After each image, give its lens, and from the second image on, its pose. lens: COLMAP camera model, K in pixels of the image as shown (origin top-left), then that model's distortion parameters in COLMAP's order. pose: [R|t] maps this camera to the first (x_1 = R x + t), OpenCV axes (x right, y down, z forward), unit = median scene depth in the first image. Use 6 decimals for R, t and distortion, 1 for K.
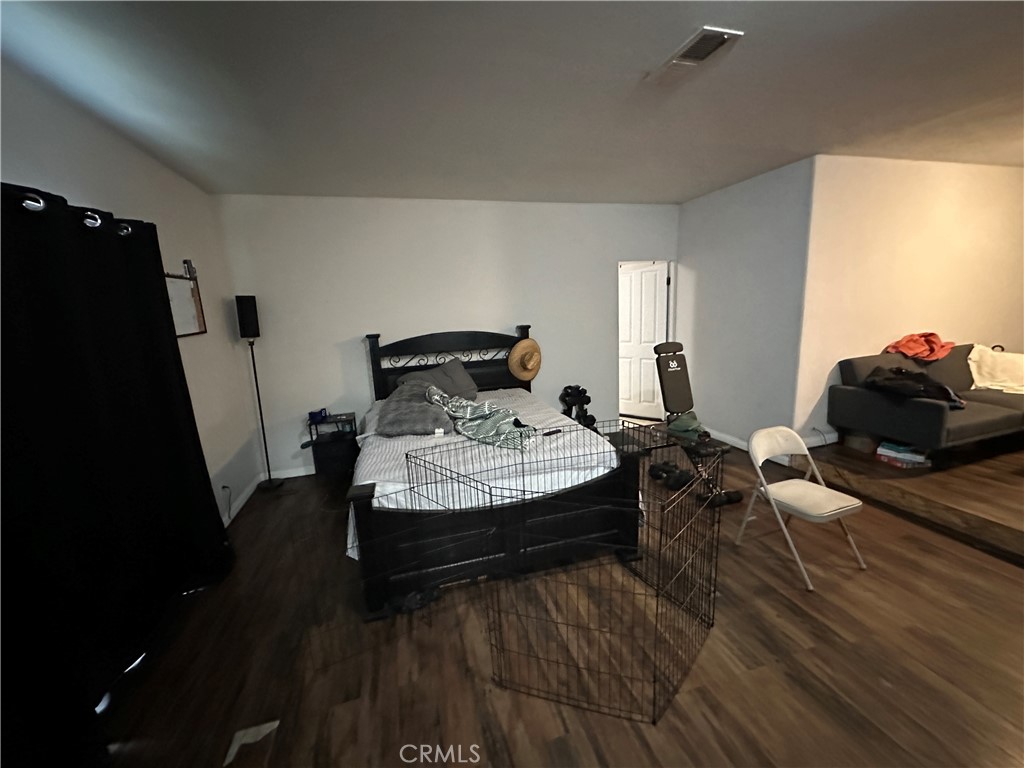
lens RADIAL K [[408.6, 0, 512.9], [0, 408.6, 384.6], [0, 0, 1]] dist [-0.000829, 0.000370]
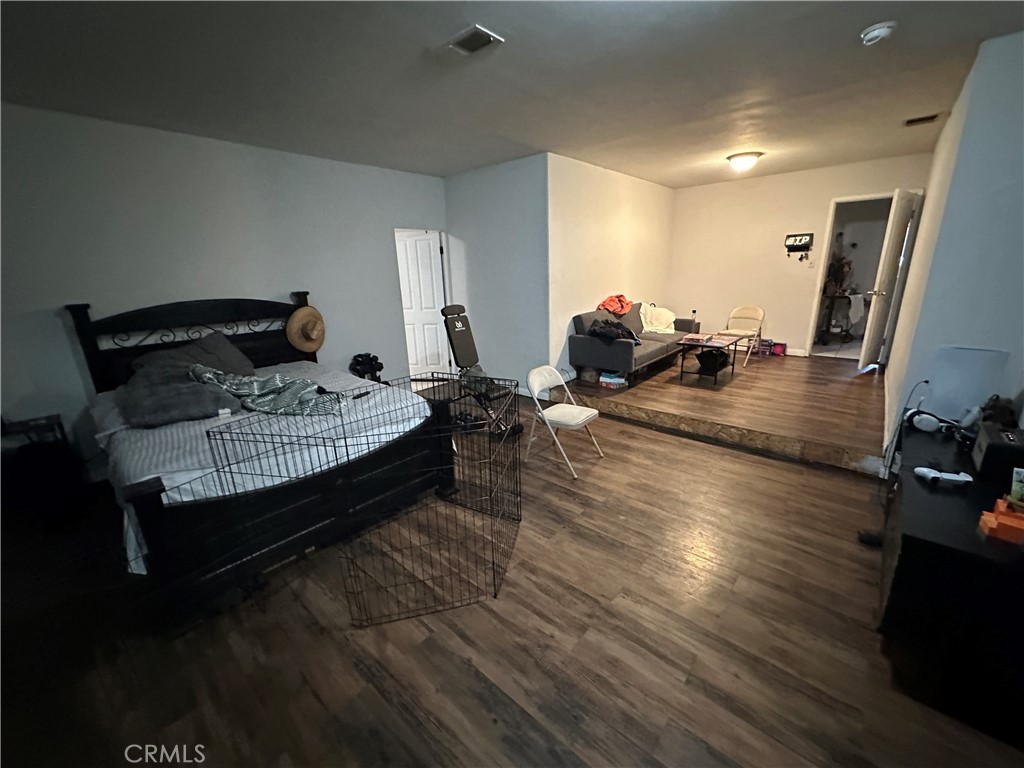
lens RADIAL K [[408.6, 0, 514.0], [0, 408.6, 382.9], [0, 0, 1]] dist [-0.000829, 0.000370]
pose [[0.849993, -0.120653, 0.512791, -0.097832], [0.089165, 0.992325, 0.085682, 0.034899], [-0.519193, -0.027106, 0.854227, -0.055353]]
